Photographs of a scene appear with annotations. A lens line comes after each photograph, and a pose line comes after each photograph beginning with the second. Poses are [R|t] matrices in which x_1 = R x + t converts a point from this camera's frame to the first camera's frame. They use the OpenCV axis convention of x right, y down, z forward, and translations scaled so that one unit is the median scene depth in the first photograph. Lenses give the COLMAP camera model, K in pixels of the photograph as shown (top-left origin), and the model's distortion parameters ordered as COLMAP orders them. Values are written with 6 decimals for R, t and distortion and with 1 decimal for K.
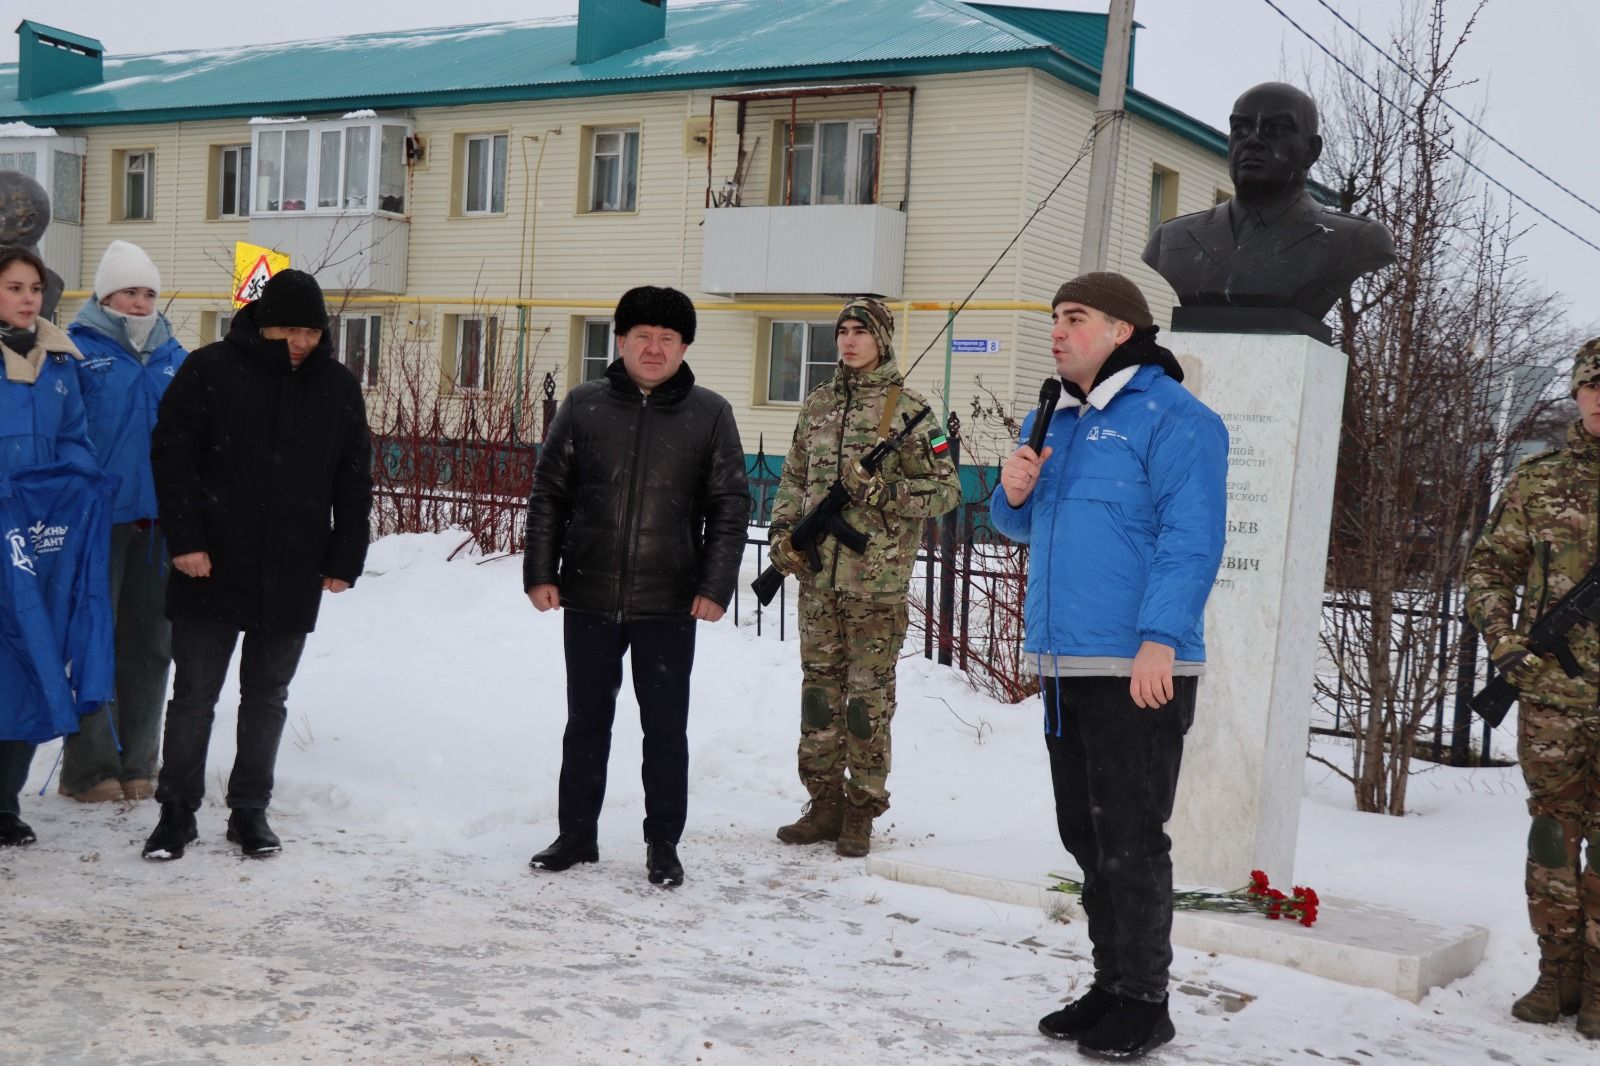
lens RADIAL K [[1983.8, 0, 816.6], [0, 1983.8, 542.3], [0, 0, 1]] dist [-0.046738, 0.407563]
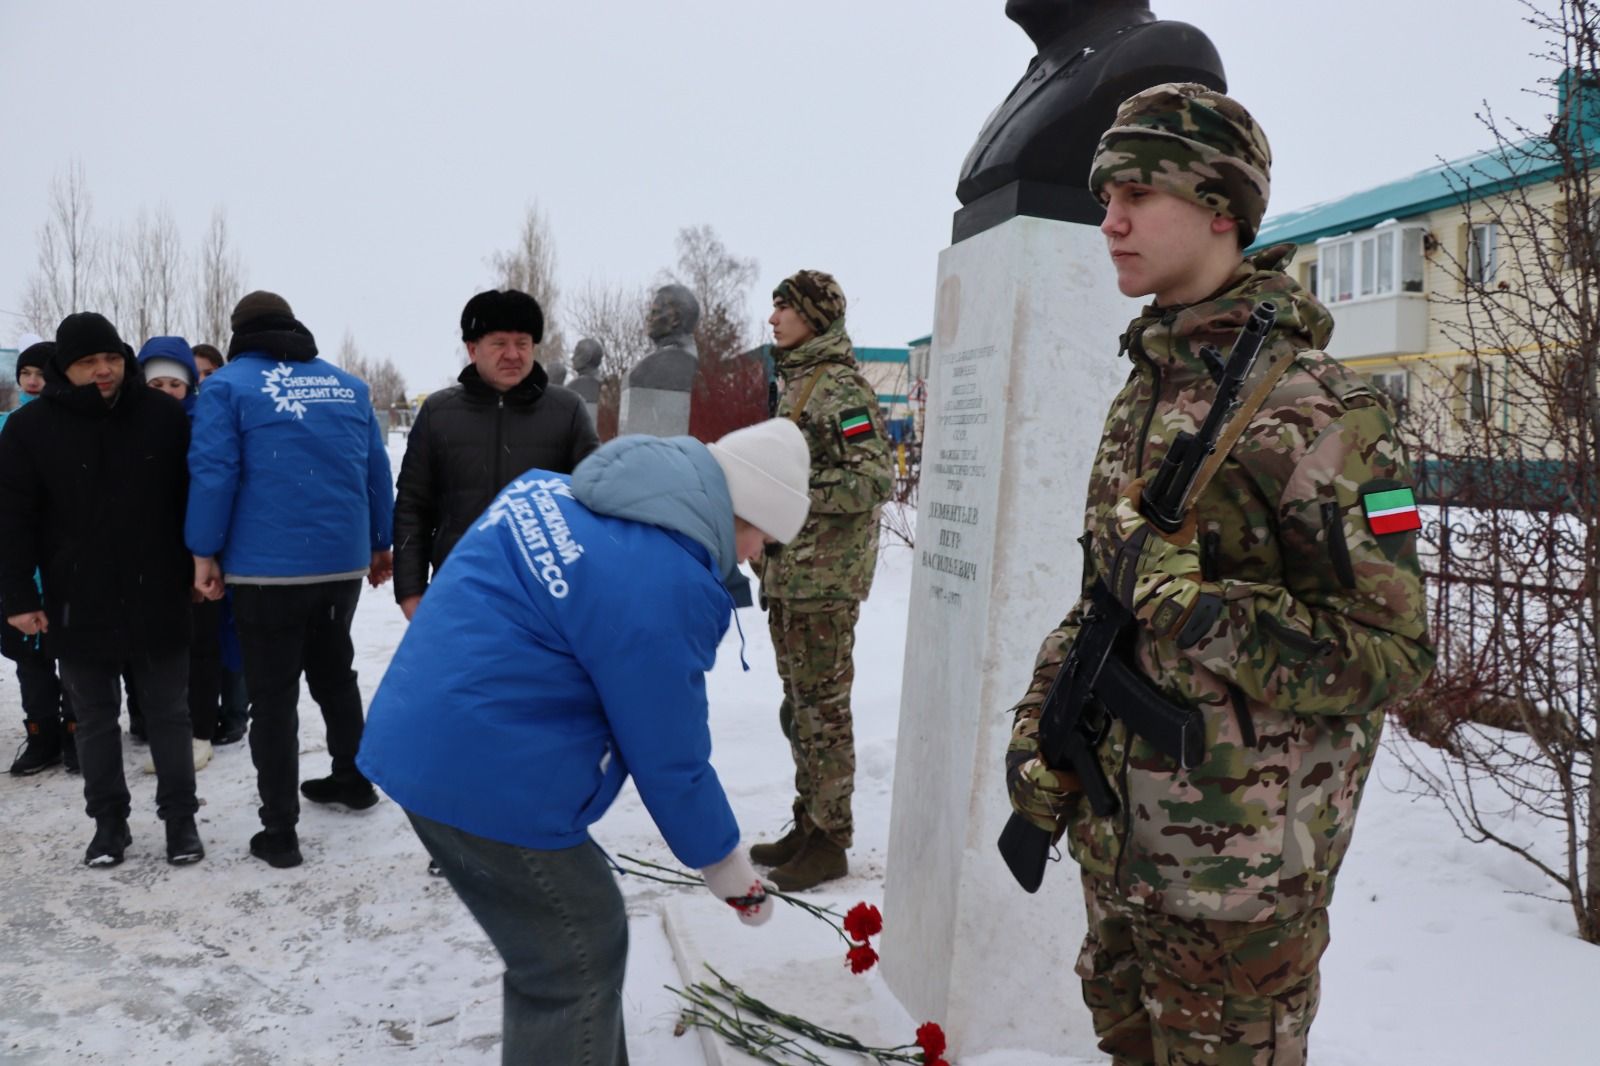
lens RADIAL K [[1302.4, 0, 800.5], [0, 1302.4, 532.5], [0, 0, 1]] dist [-0.200969, 0.169599]
pose [[0.709494, -0.013589, -0.704580, 0.112133], [0.008440, 0.999906, -0.010786, 0.000549], [0.704660, 0.001706, 0.709543, 0.150733]]
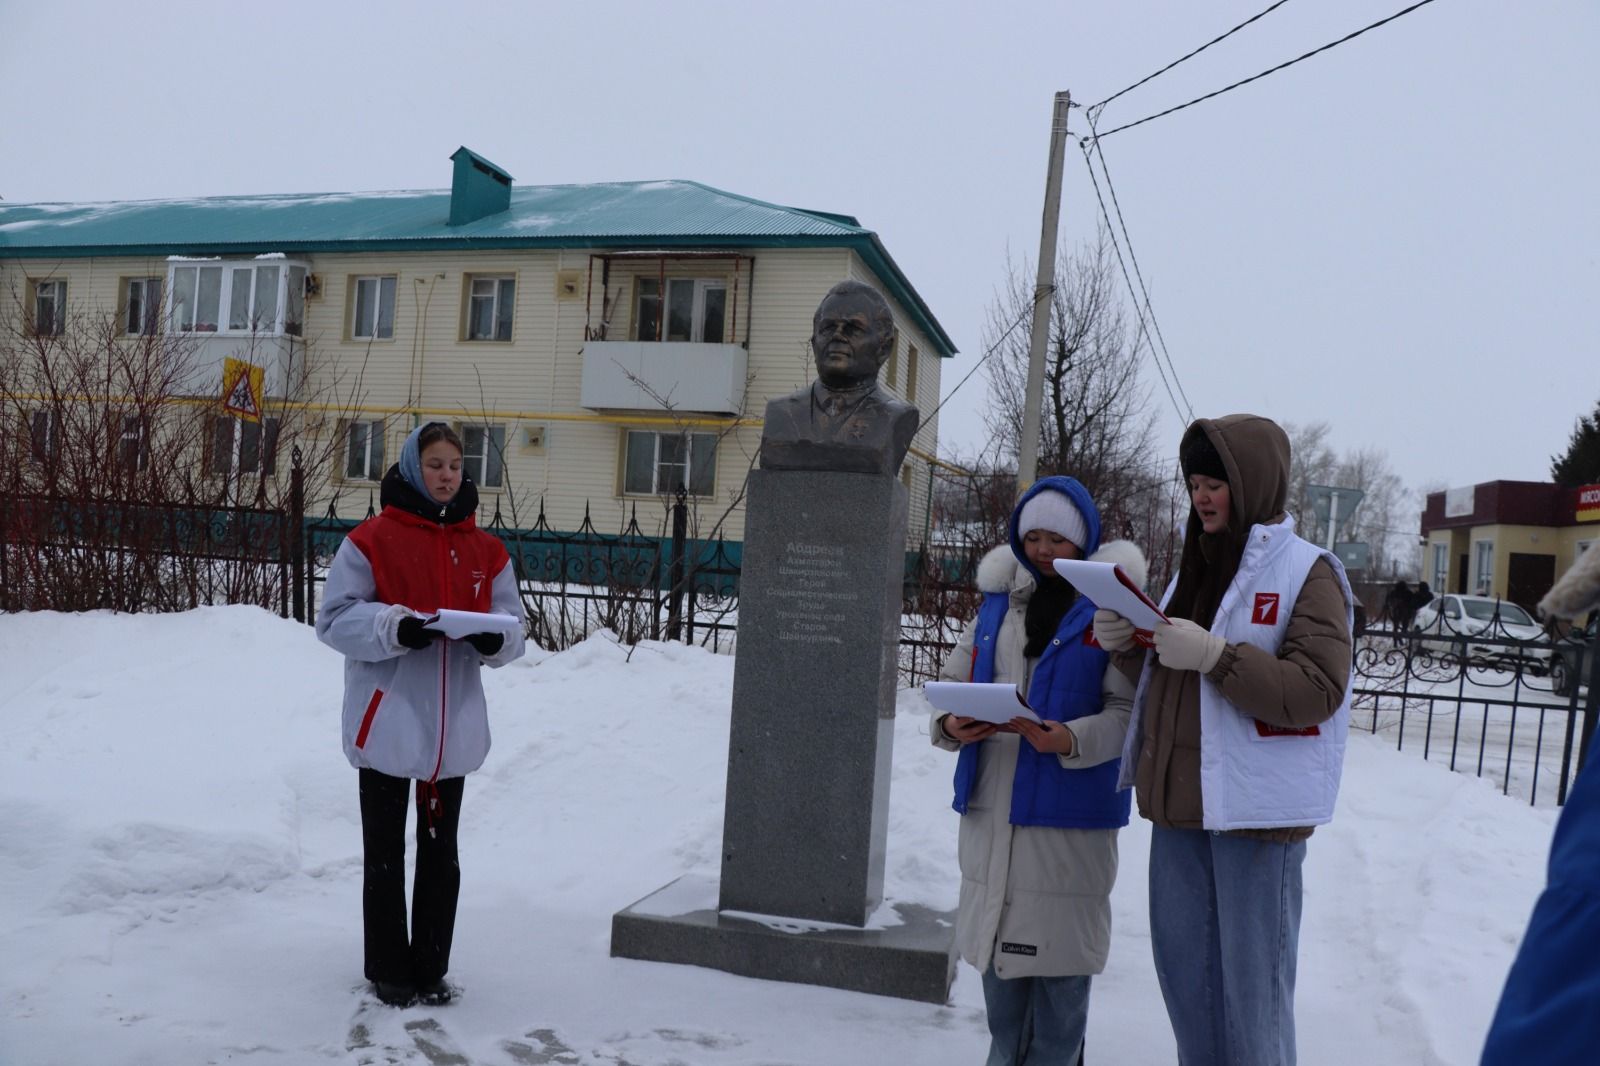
lens RADIAL K [[1301.7, 0, 794.7], [0, 1301.7, 538.3], [0, 0, 1]] dist [-0.177026, 0.140092]
pose [[0.949199, -0.000996, 0.314676, -0.219106], [0.007957, 0.999751, -0.020837, -0.028302], [-0.314577, 0.022282, 0.948970, 0.207240]]
